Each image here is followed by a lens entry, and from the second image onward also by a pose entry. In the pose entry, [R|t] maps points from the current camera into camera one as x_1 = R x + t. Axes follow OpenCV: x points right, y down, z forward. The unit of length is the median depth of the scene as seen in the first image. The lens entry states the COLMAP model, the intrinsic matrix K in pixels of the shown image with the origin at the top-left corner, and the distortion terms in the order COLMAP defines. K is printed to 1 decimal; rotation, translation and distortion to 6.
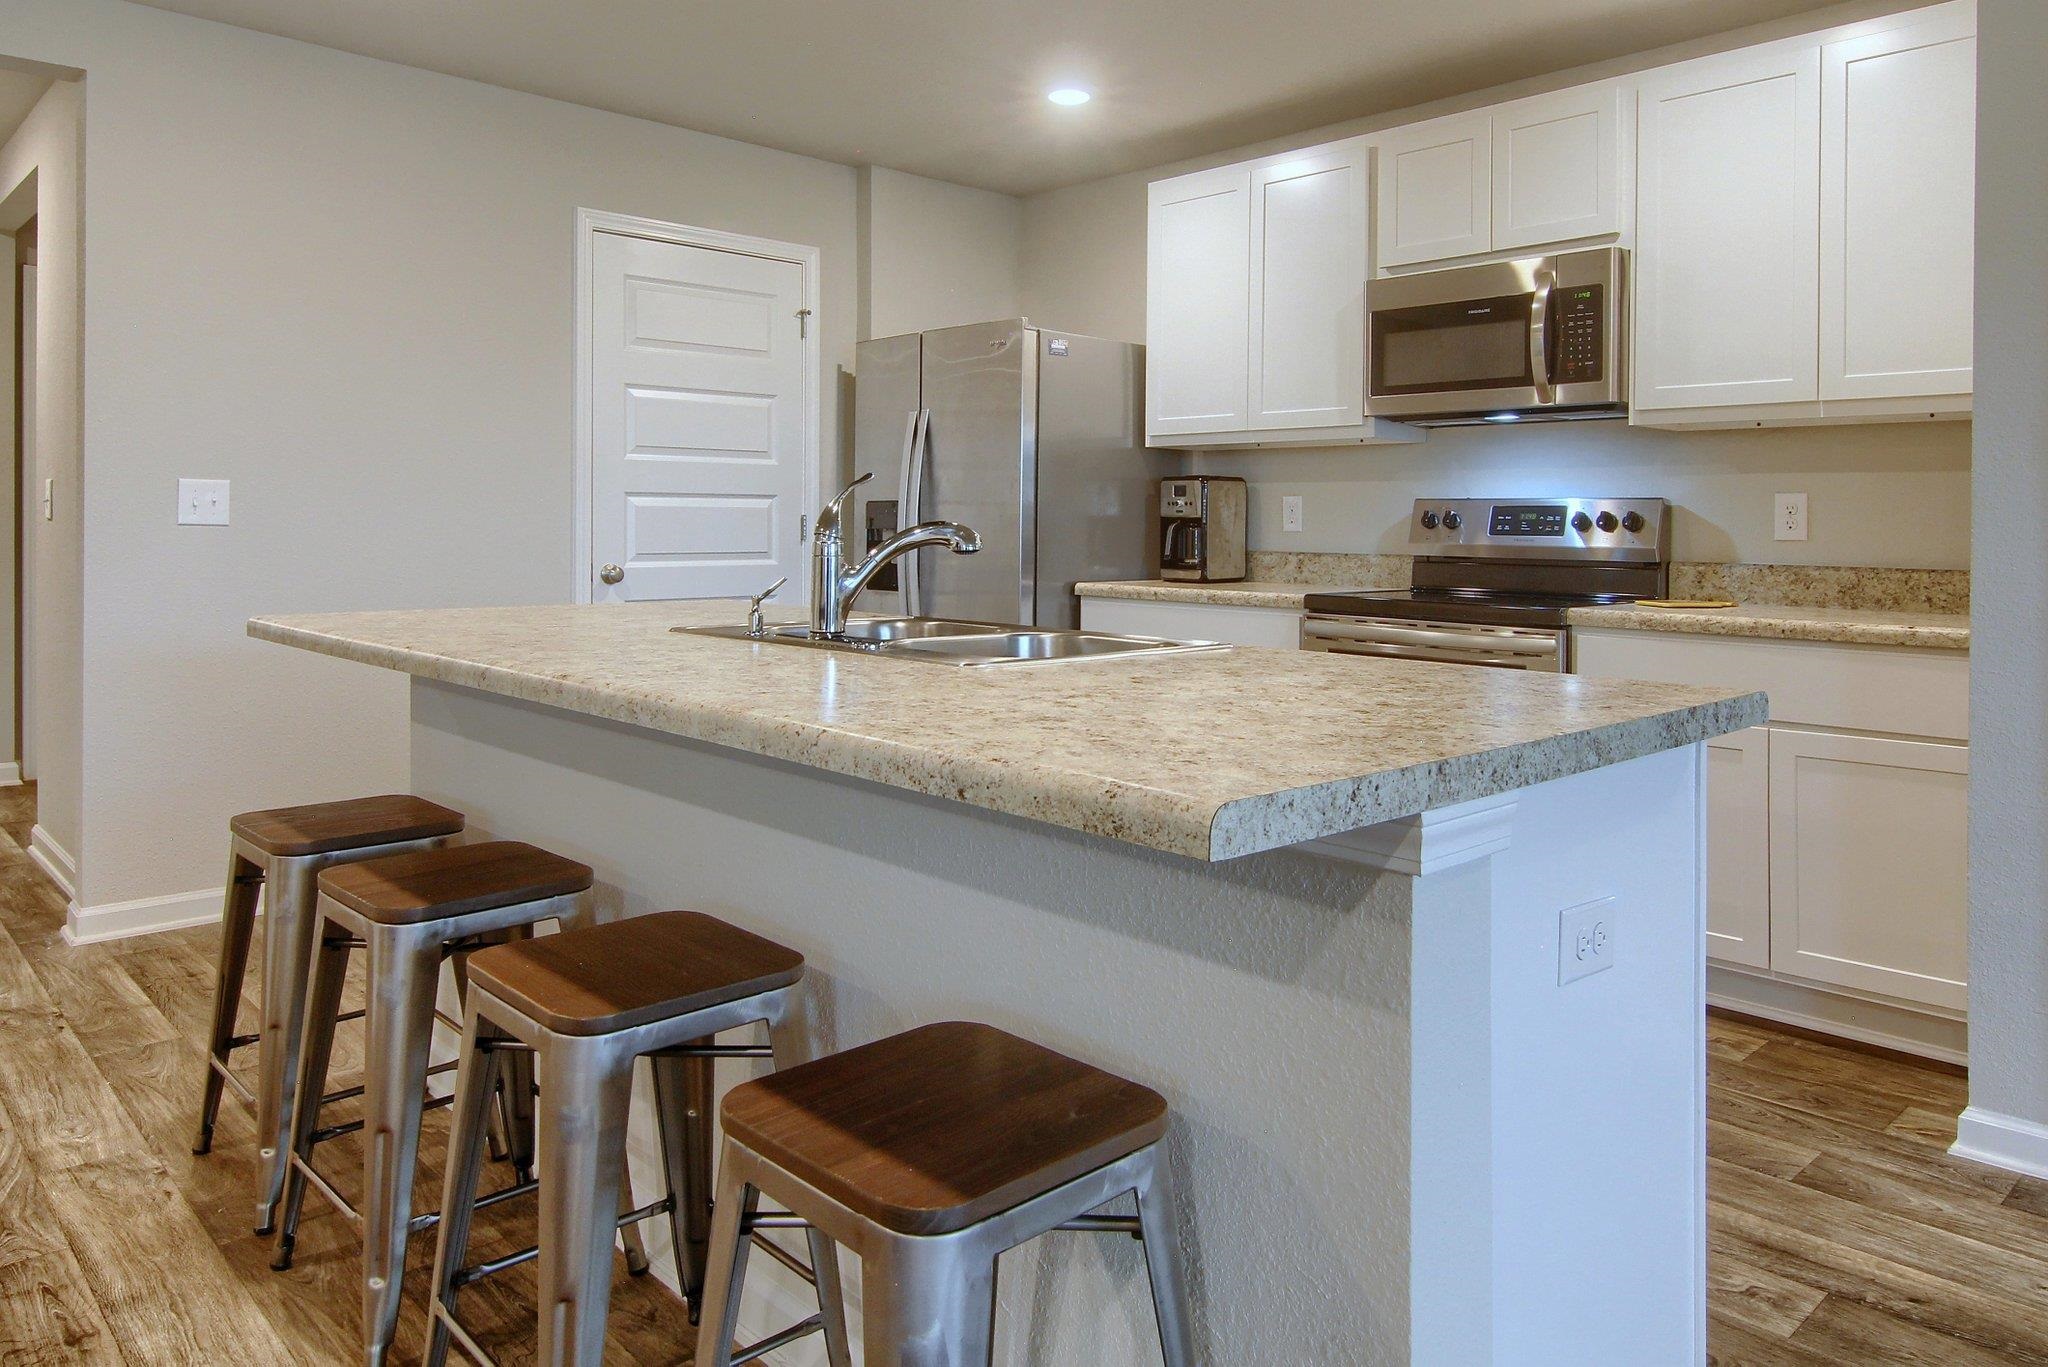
lens RADIAL K [[1384.9, 0, 1029.7], [0, 1384.9, 583.6], [0, 0, 1]] dist [0.006445, 0.000509]
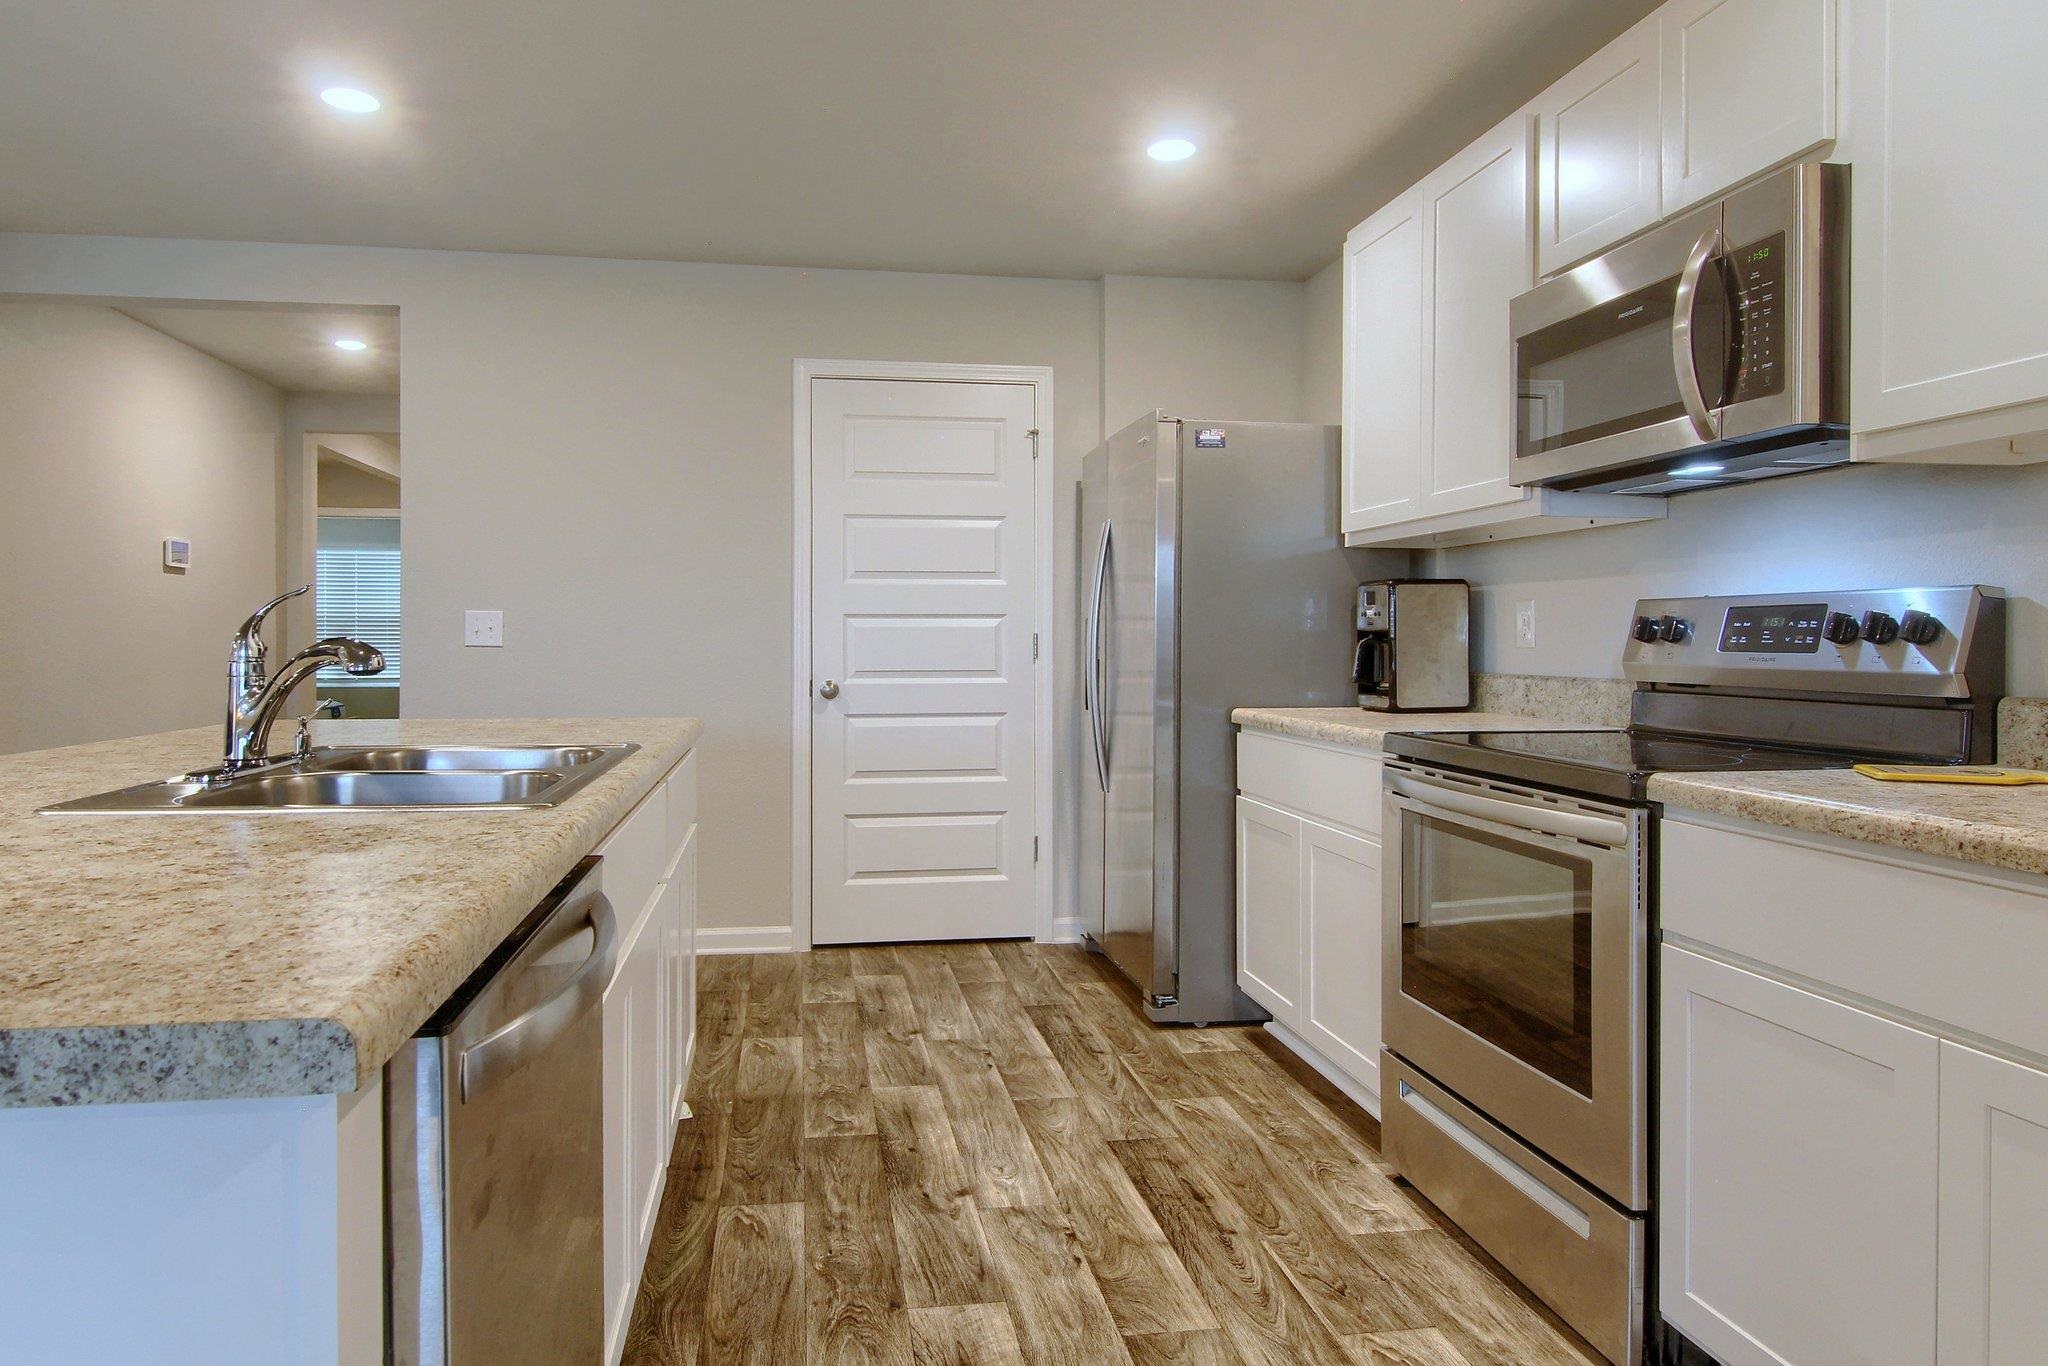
lens RADIAL K [[1197.5, 0, 954.8], [0, 1197.5, 656.1], [0, 0, 1]] dist [-0.005864, -0.001490]
pose [[0.811787, -0.000601, -0.583953, 0.336699], [-0.019217, 0.999430, -0.027744, -0.009367], [0.583637, 0.033744, 0.811313, 0.303641]]
